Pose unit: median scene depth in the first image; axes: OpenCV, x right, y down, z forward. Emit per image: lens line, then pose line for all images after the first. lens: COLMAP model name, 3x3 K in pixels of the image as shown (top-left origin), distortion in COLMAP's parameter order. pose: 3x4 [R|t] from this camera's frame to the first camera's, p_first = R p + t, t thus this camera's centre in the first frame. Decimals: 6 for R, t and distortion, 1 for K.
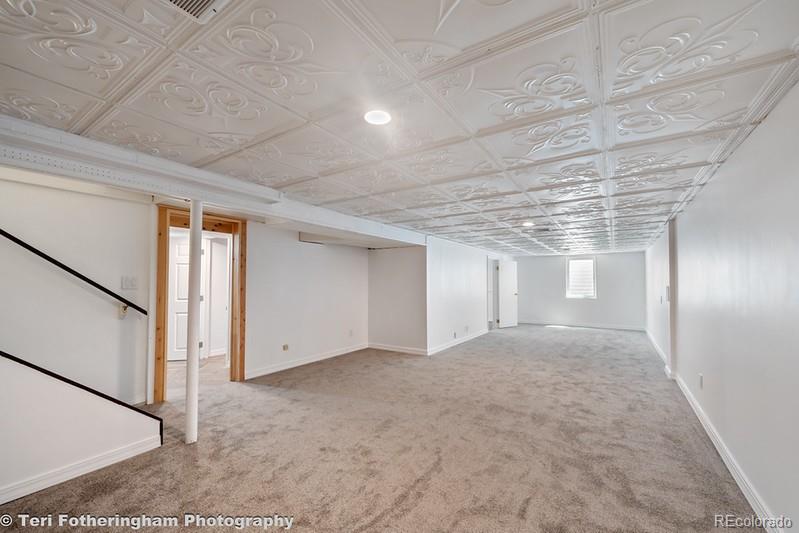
lens RADIAL K [[312.0, 0, 400.1], [0, 312.0, 273.3], [0, 0, 1]] dist [-0.000477, 0.000173]
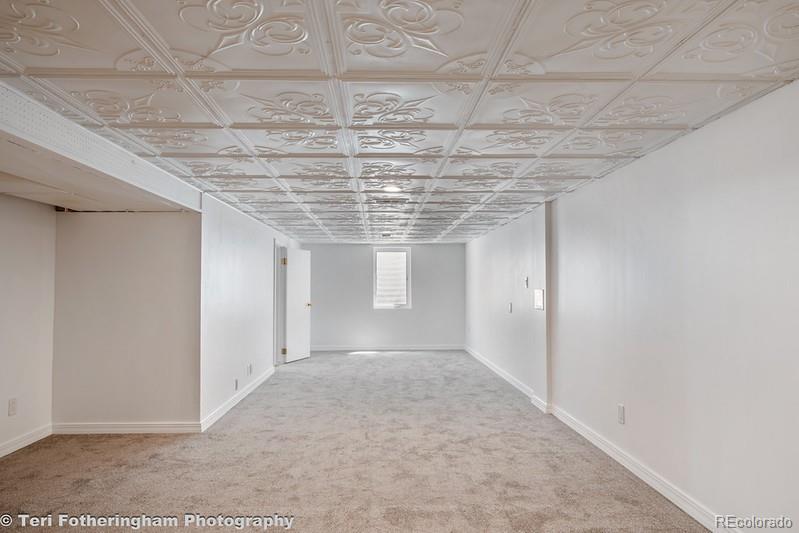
lens RADIAL K [[521.8, 0, 397.0], [0, 521.8, 264.2], [0, 0, 1]] dist [0.000616, -0.001030]
pose [[0.833428, 0.020692, 0.552240, -0.146981], [-0.014377, 0.999772, -0.015763, 0.004934], [-0.552440, 0.005198, 0.833536, 0.164518]]
